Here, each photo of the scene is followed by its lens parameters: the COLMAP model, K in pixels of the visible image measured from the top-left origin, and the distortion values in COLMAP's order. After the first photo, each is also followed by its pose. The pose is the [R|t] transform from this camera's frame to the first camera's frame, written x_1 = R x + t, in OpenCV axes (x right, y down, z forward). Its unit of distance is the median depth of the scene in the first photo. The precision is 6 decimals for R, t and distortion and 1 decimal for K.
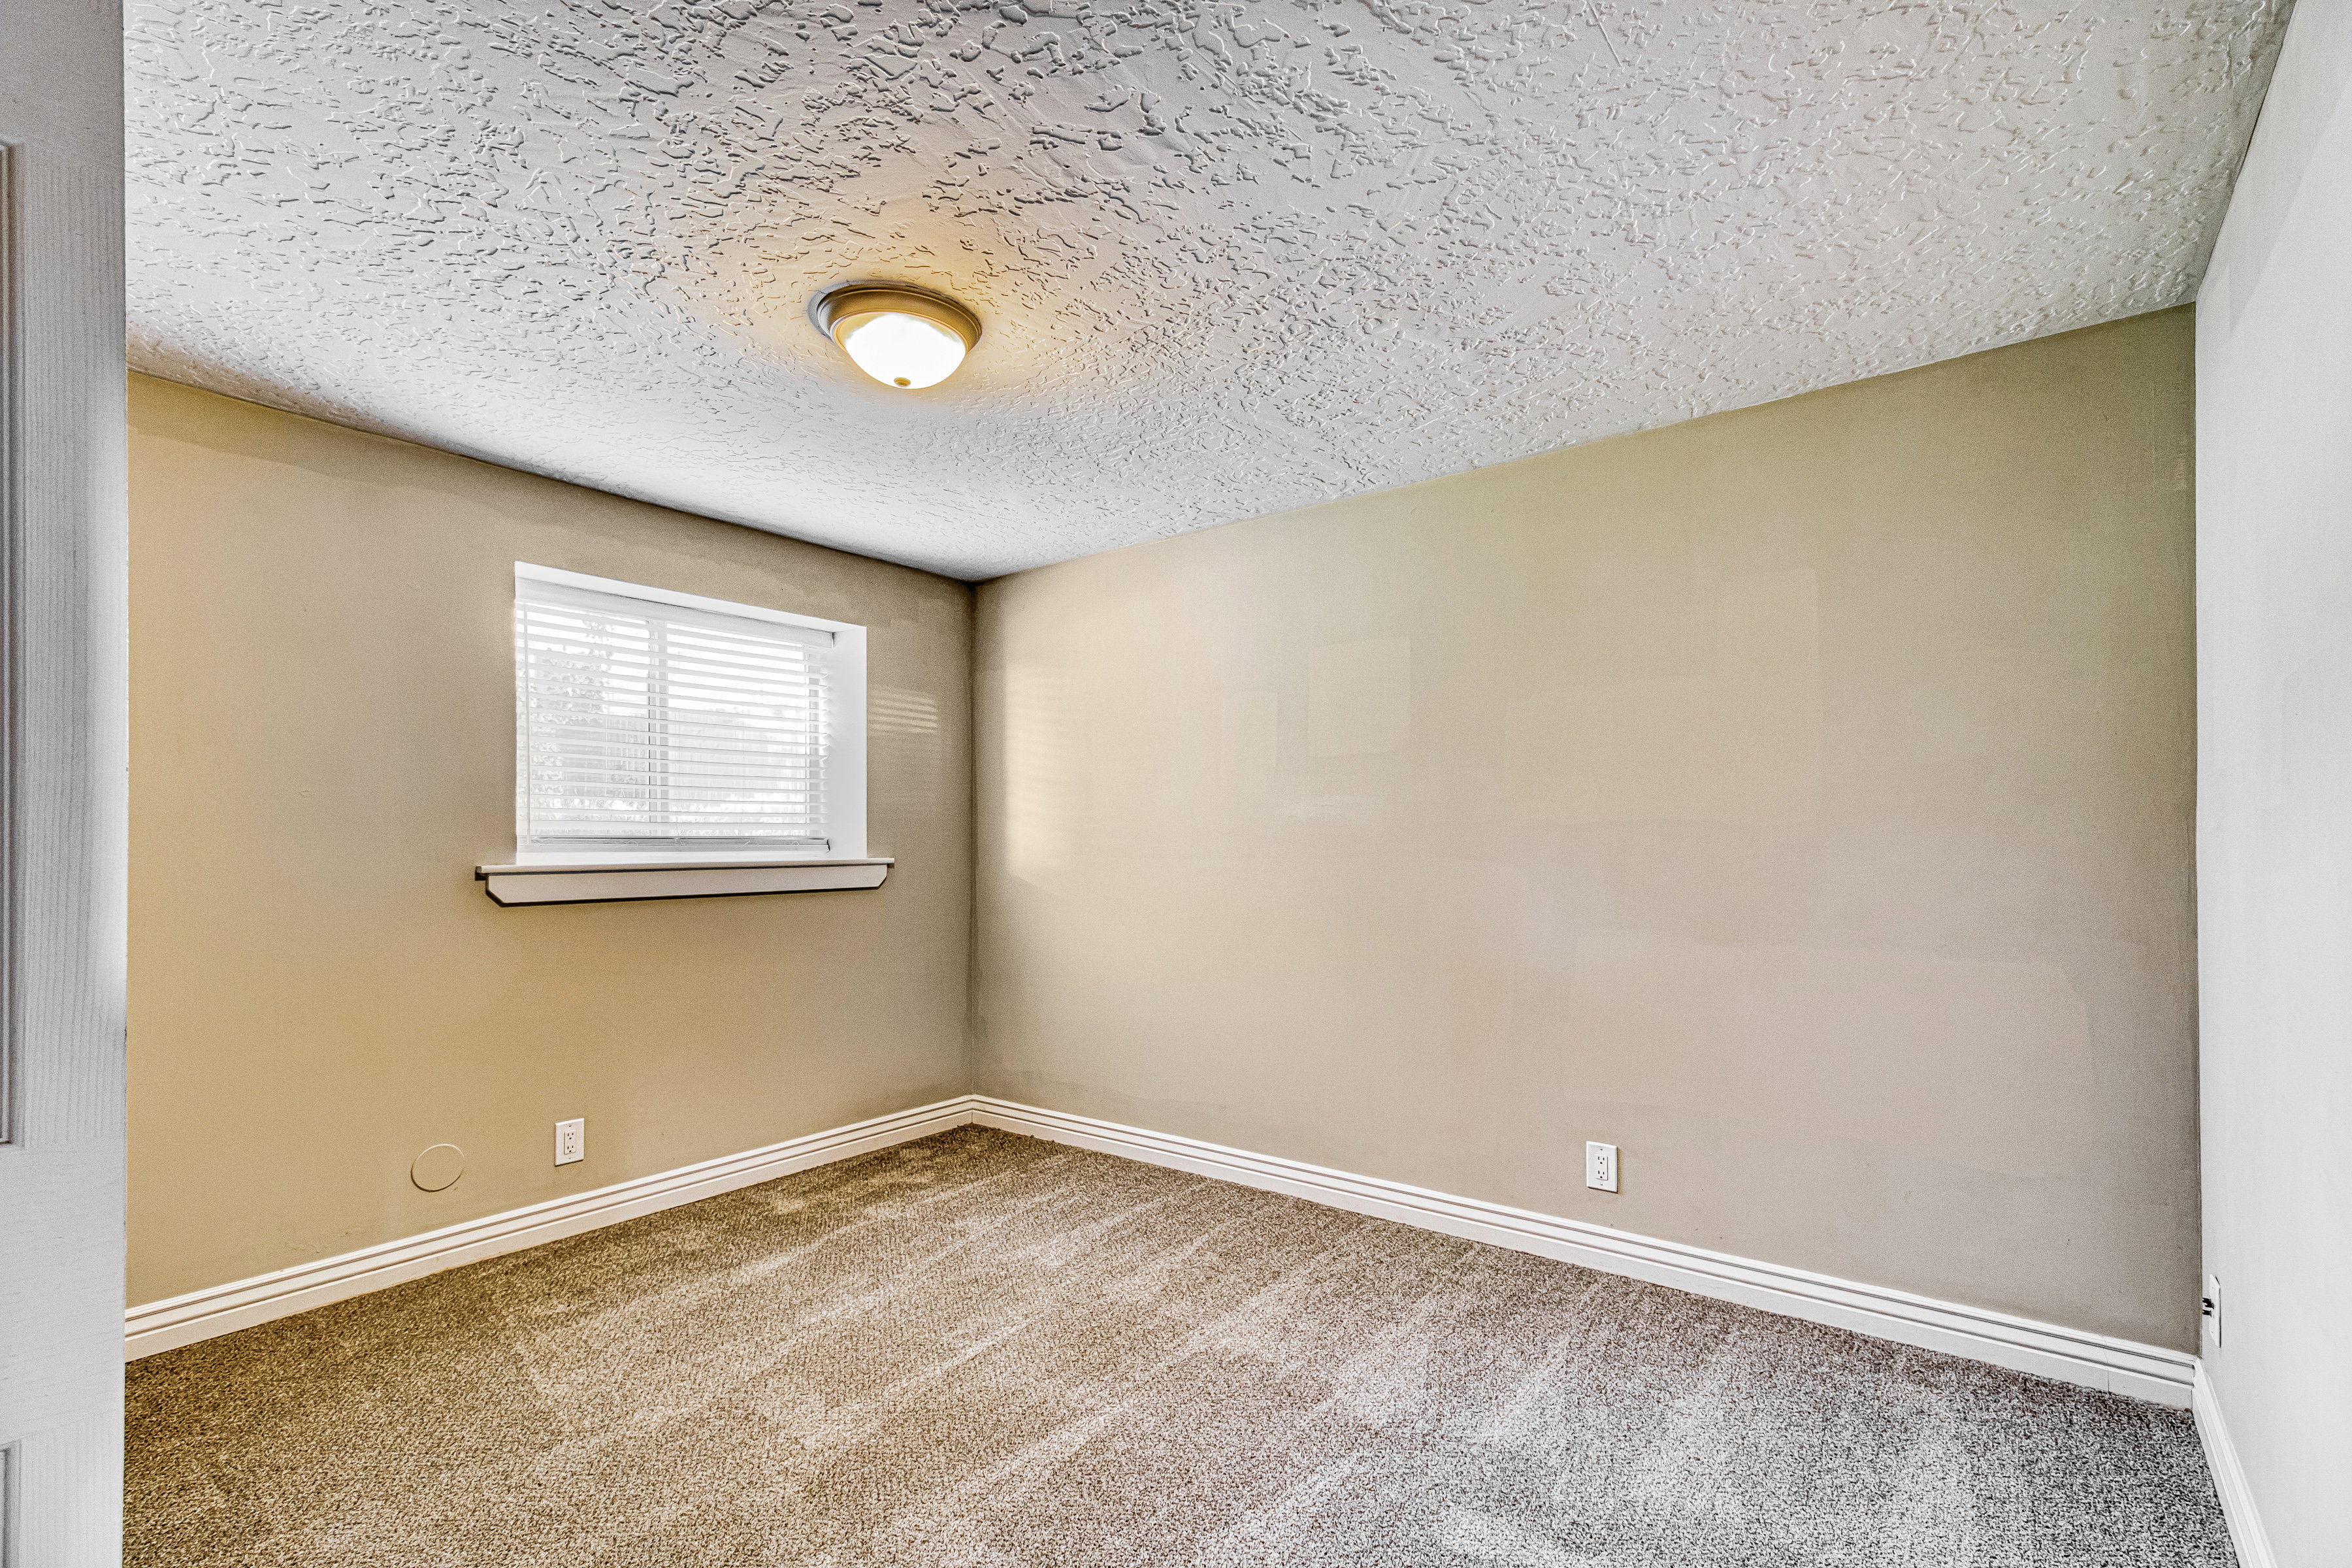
lens RADIAL K [[1038.7, 0, 1175.1], [0, 1038.7, 842.1], [0, 0, 1]] dist [-0.000168, -0.008203]
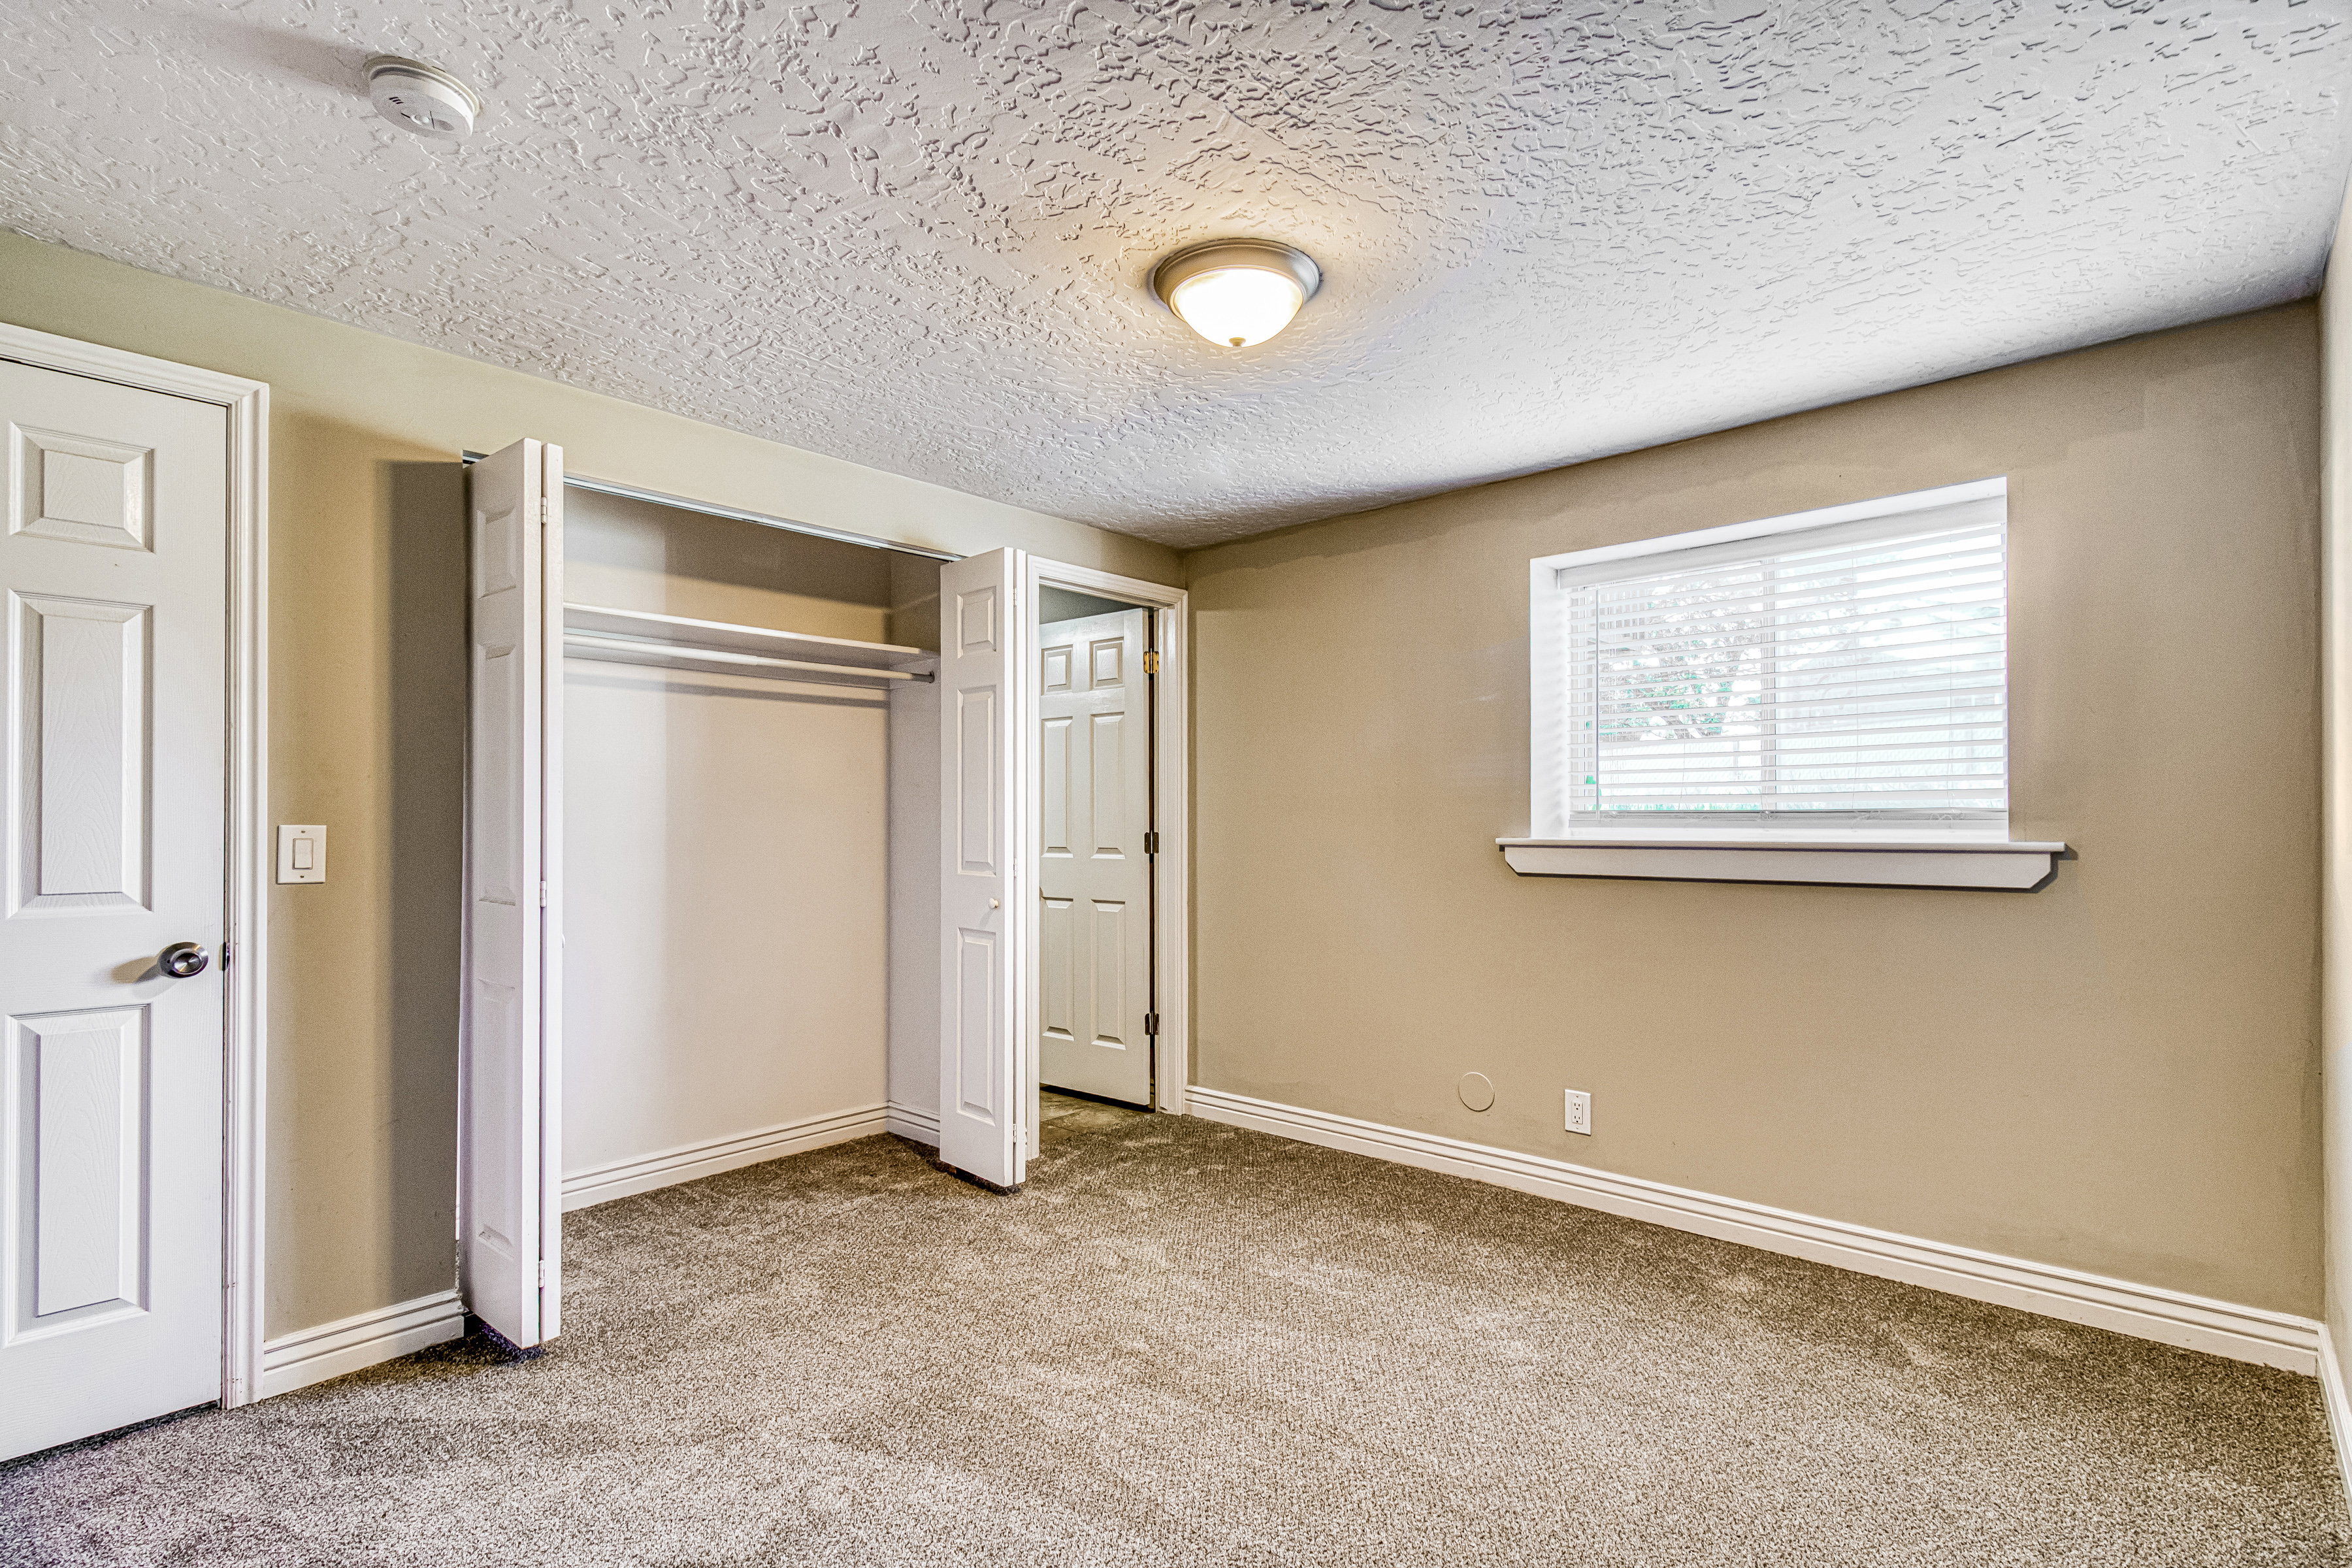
lens RADIAL K [[1083.7, 0, 1169.4], [0, 1083.7, 824.1], [0, 0, 1]] dist [0.017749, -0.009526]
pose [[-0.072891, 0.006131, -0.997321, 0.499038], [0.002659, 0.999979, 0.005953, -0.000959], [0.997336, -0.002218, -0.072906, 0.666374]]
